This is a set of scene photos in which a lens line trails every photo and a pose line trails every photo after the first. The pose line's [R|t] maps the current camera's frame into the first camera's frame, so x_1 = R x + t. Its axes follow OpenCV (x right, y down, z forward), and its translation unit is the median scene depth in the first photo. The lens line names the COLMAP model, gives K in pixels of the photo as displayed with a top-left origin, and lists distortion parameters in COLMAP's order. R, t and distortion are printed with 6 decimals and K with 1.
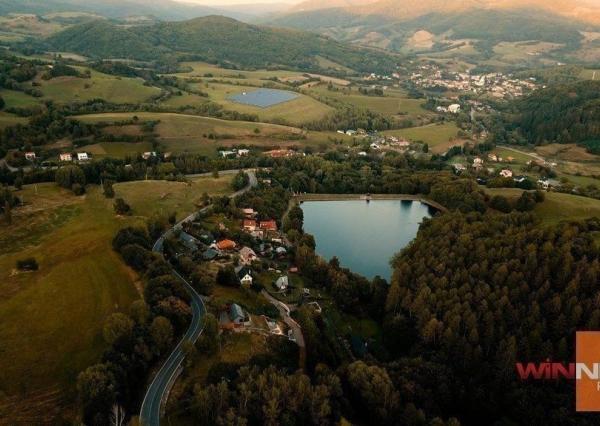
lens RADIAL K [[552.0, 0, 298.3], [0, 552.0, 212.8], [0, 0, 1]] dist [0.082416, -0.086909]
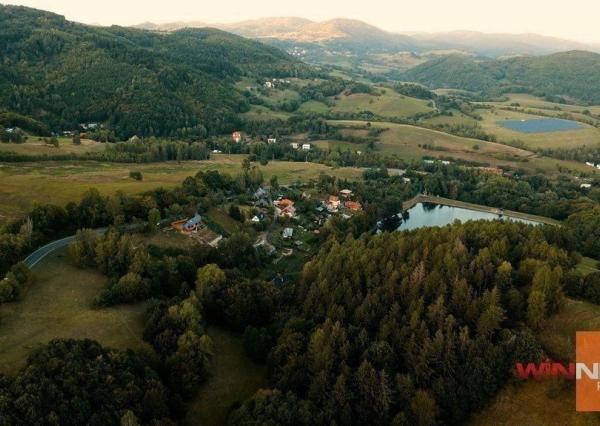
lens RADIAL K [[552.0, 0, 297.3], [0, 552.0, 214.5], [0, 0, 1]] dist [0.082416, -0.086909]
pose [[0.771145, 0.185122, -0.609152, 0.266316], [-0.226973, 0.973863, 0.008625, 0.028161], [0.594827, 0.131609, 0.793007, 0.029254]]
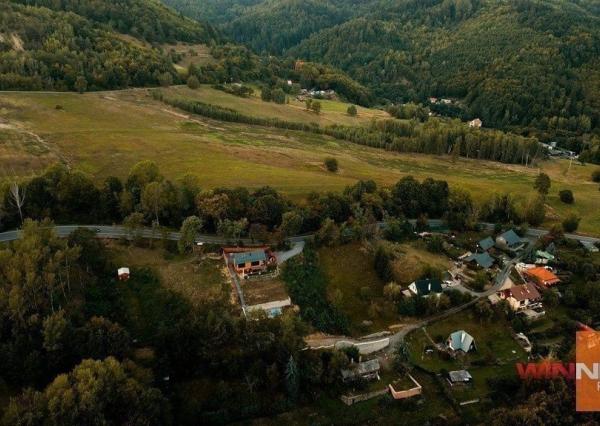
lens RADIAL K [[552.0, 0, 299.0], [0, 552.0, 211.6], [0, 0, 1]] dist [0.082416, -0.086909]
pose [[0.046658, 0.315157, -0.947892, 0.167957], [-0.375224, 0.884964, 0.275765, -0.029099], [0.925759, 0.342805, 0.159545, 0.277356]]
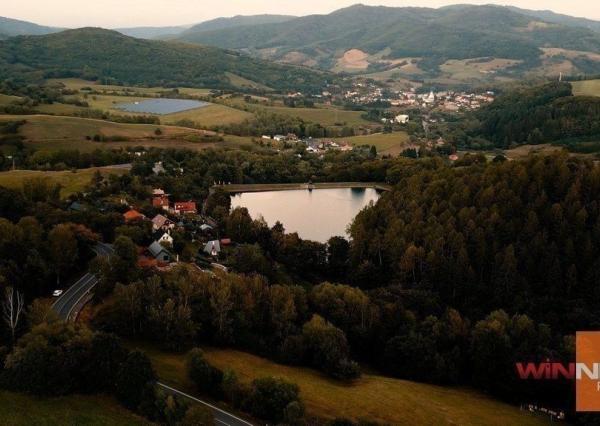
lens RADIAL K [[720.3, 0, 298.5], [0, 720.3, 212.9], [0, 0, 1]] dist [0.076262, 0.000000]
pose [[0.990656, -0.044755, 0.128832, -0.014146], [0.059327, 0.991982, -0.111593, 0.074969], [-0.122805, 0.118193, 0.985368, 0.000307]]
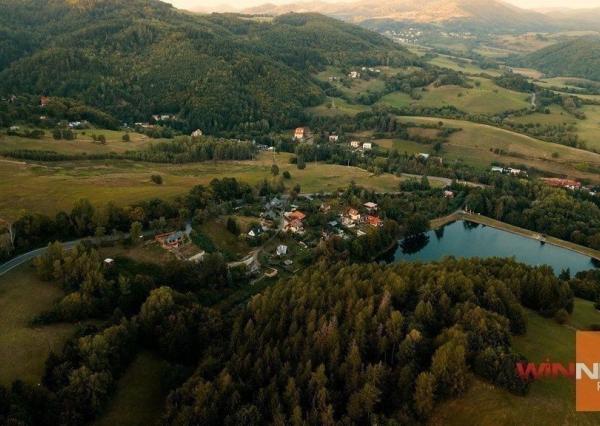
lens RADIAL K [[552.0, 0, 297.7], [0, 552.0, 214.0], [0, 0, 1]] dist [0.082416, -0.086909]
pose [[0.612755, 0.255757, -0.747743, 0.318967], [-0.279306, 0.955205, 0.097833, -0.025788], [0.739269, 0.148901, 0.656742, 0.098913]]
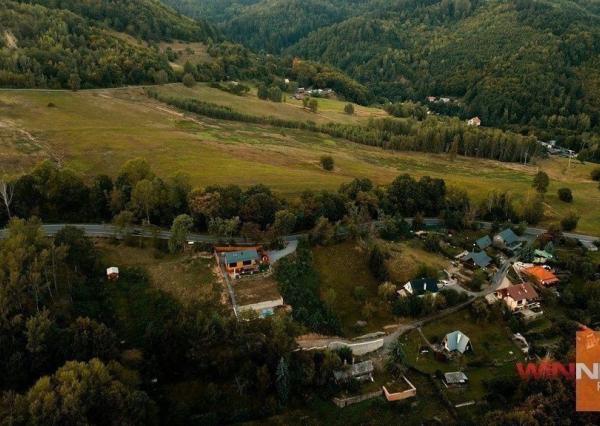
lens RADIAL K [[552.0, 0, 299.2], [0, 552.0, 212.0], [0, 0, 1]] dist [0.082416, -0.086909]
pose [[0.047058, 0.315769, -0.947668, 0.164172], [-0.374801, 0.884985, 0.276271, -0.028285], [0.925910, 0.342186, 0.159996, 0.280894]]
